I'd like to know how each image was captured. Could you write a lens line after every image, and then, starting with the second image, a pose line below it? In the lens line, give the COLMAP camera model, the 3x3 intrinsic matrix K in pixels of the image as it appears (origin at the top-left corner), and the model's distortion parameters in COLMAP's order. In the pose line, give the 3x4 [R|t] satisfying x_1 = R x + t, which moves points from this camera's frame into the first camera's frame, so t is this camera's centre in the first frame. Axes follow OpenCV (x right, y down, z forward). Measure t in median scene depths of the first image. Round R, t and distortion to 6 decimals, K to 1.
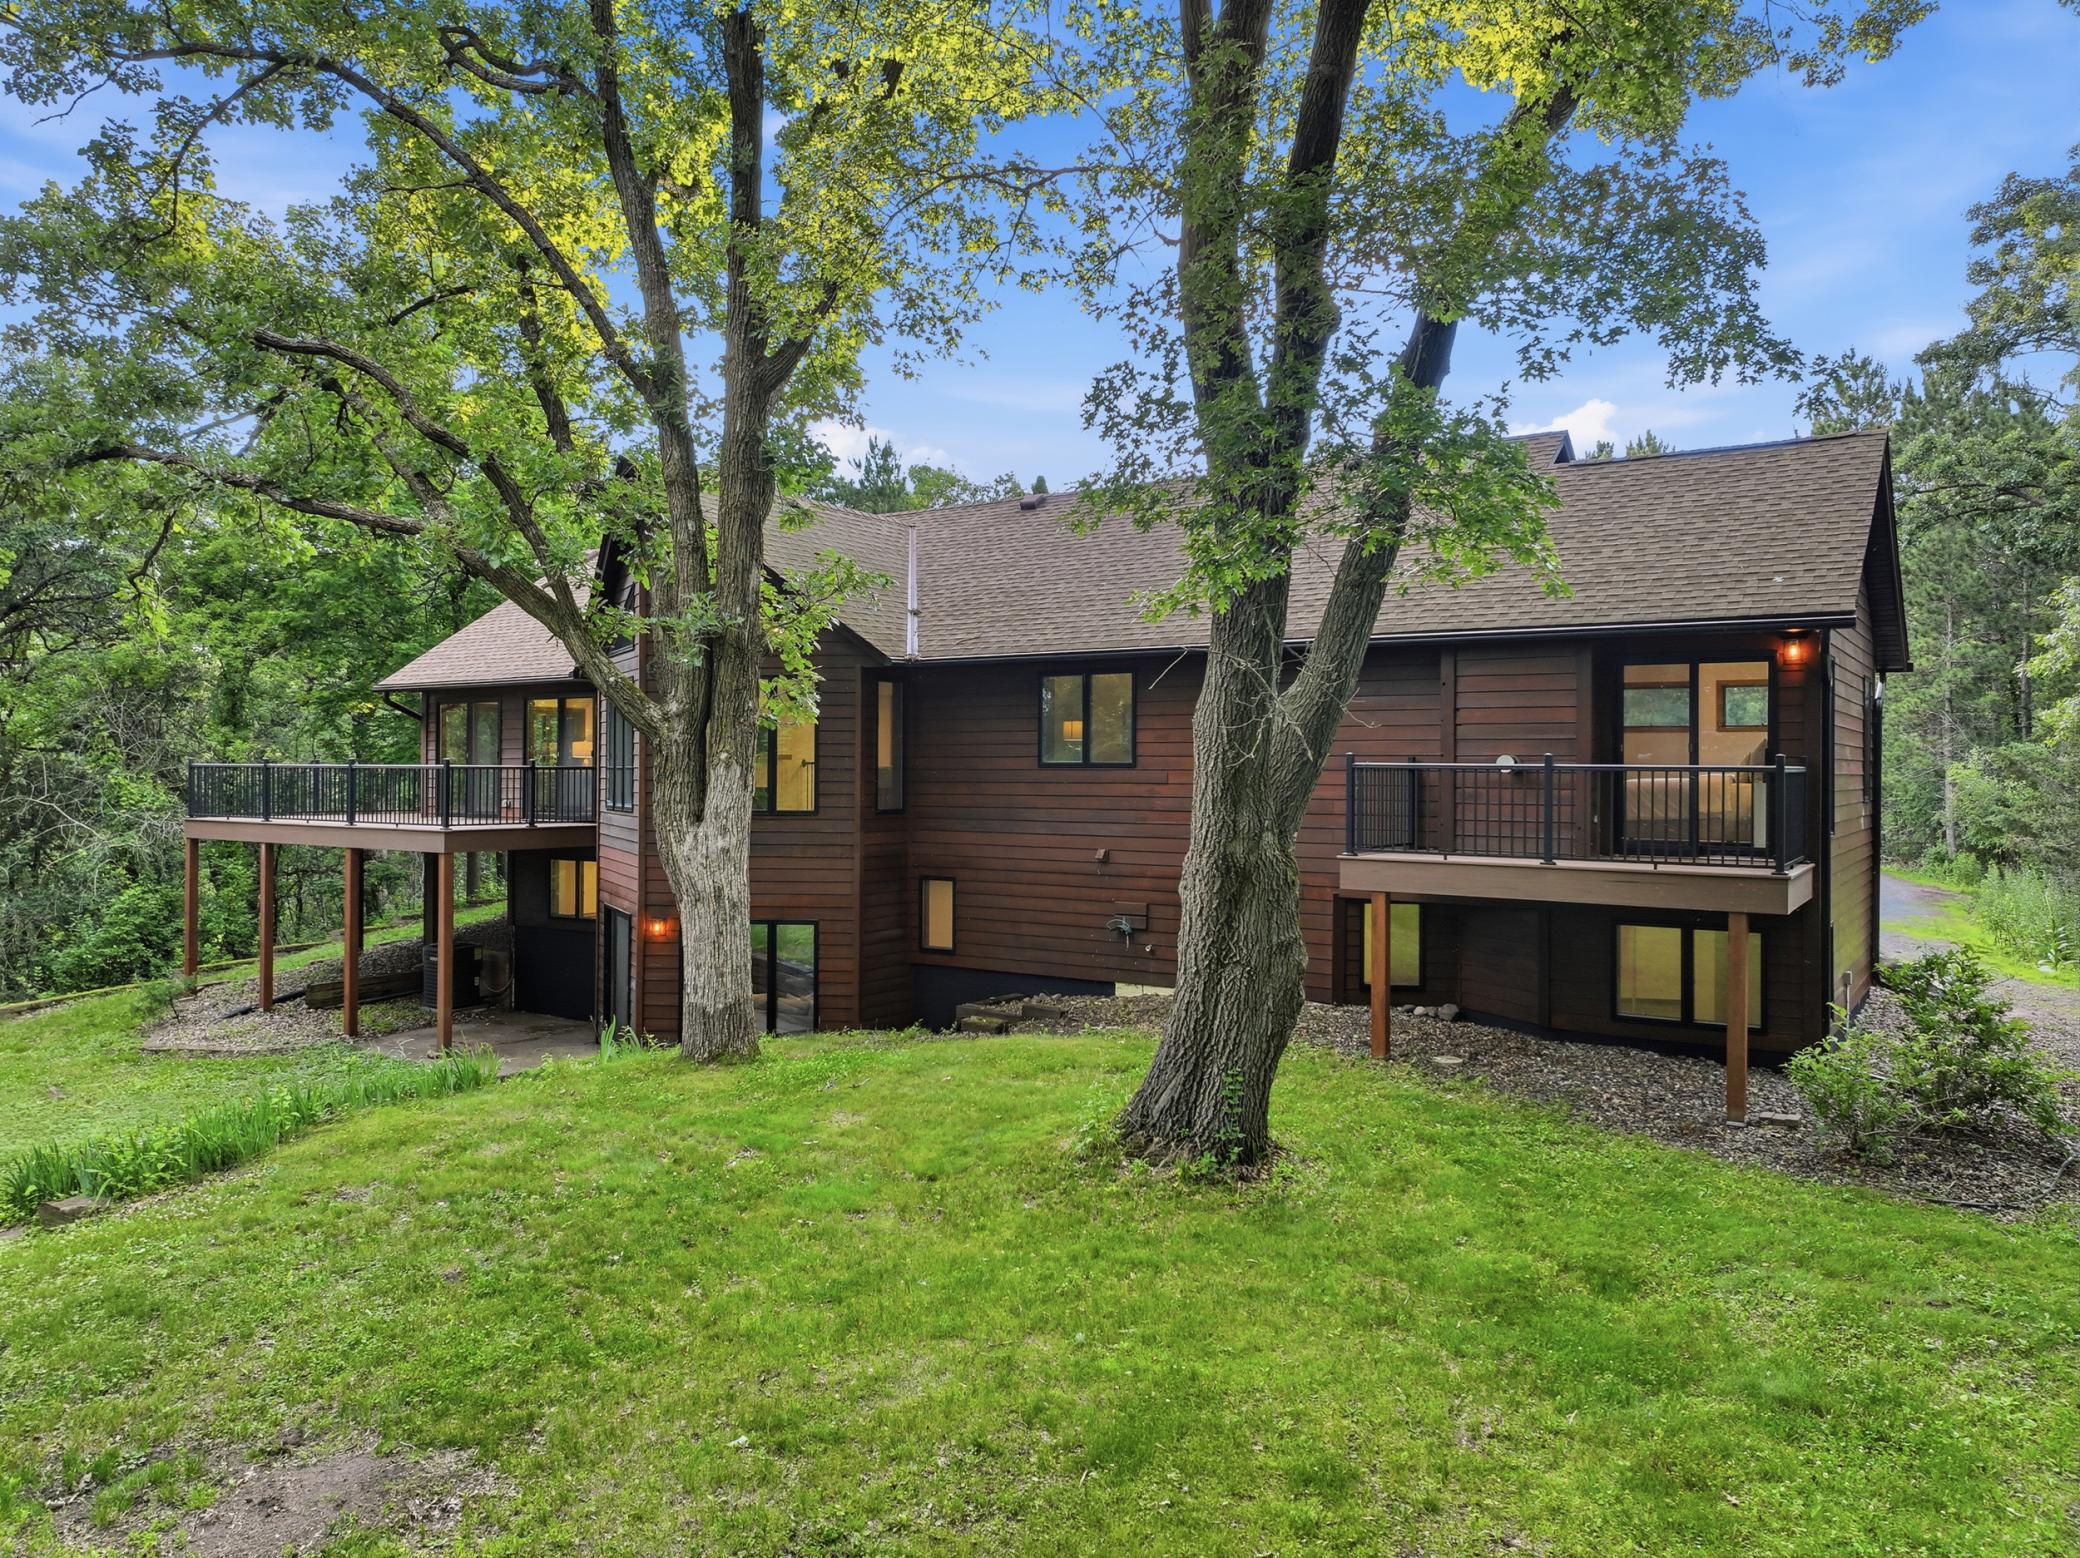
lens RADIAL K [[1512.6, 0, 1040.0], [0, 1512.6, 779.0], [0, 0, 1]] dist [0.009681, 0.005990]
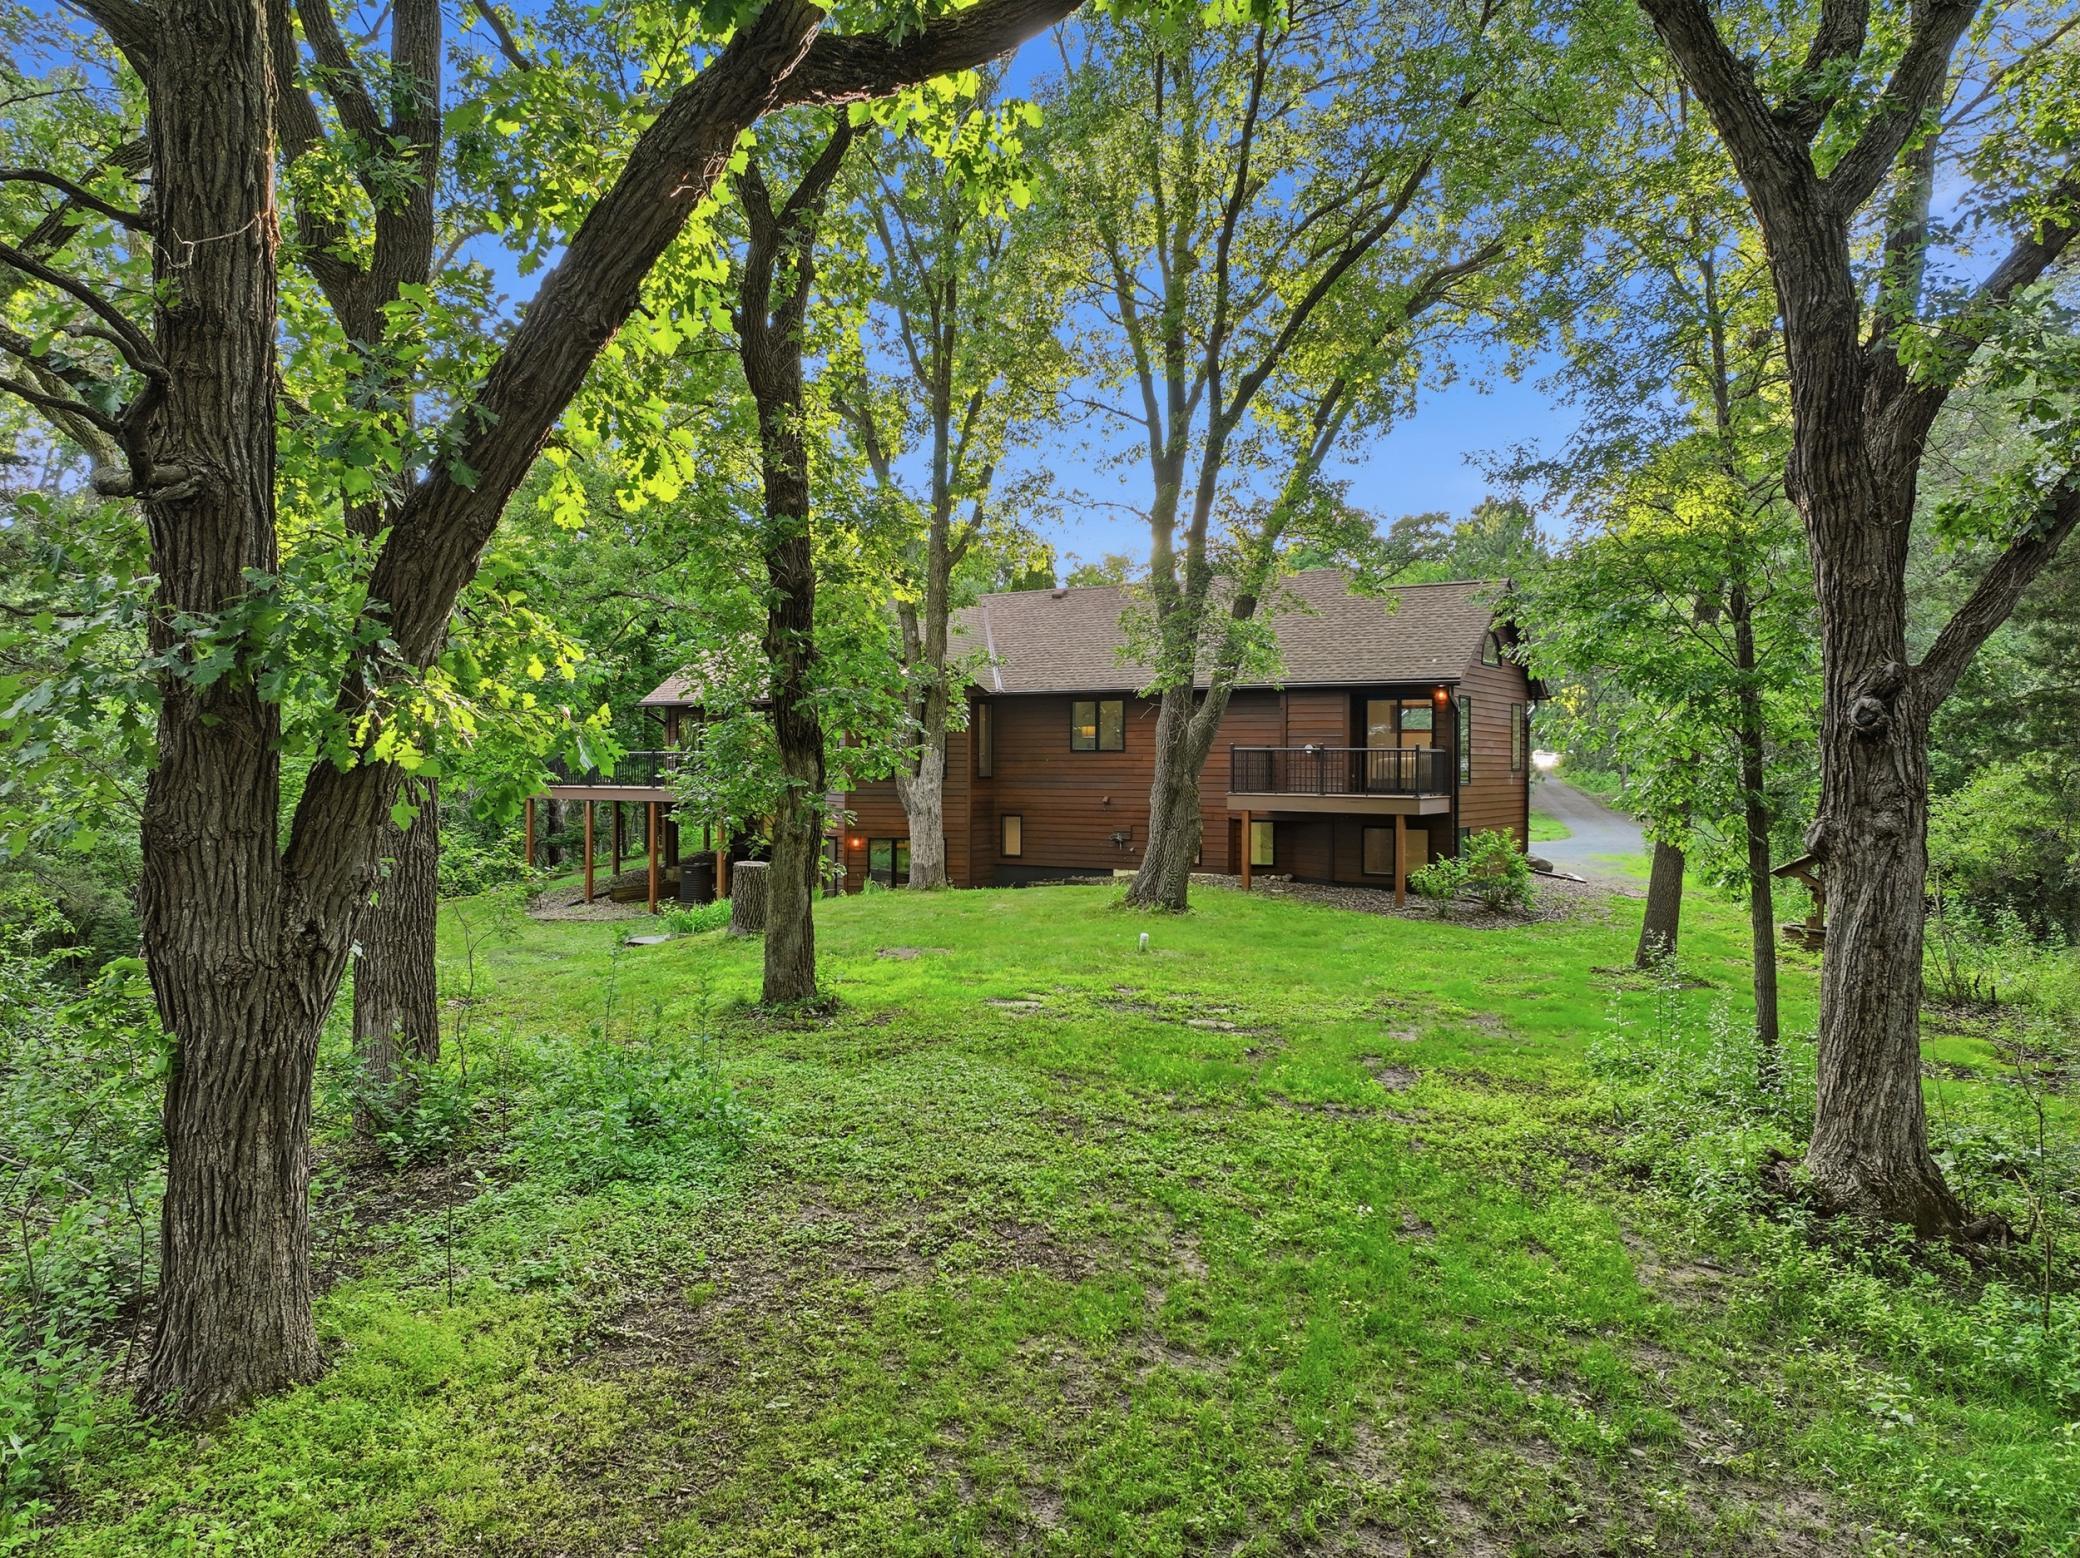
lens RADIAL K [[1512.6, 0, 1040.0], [0, 1512.6, 779.0], [0, 0, 1]] dist [0.009681, 0.005990]
pose [[0.999661, -0.000638, 0.026020, -0.106743], [0.000607, 0.999999, 0.001207, 0.028227], [-0.026021, -0.001191, 0.999661, -1.027672]]
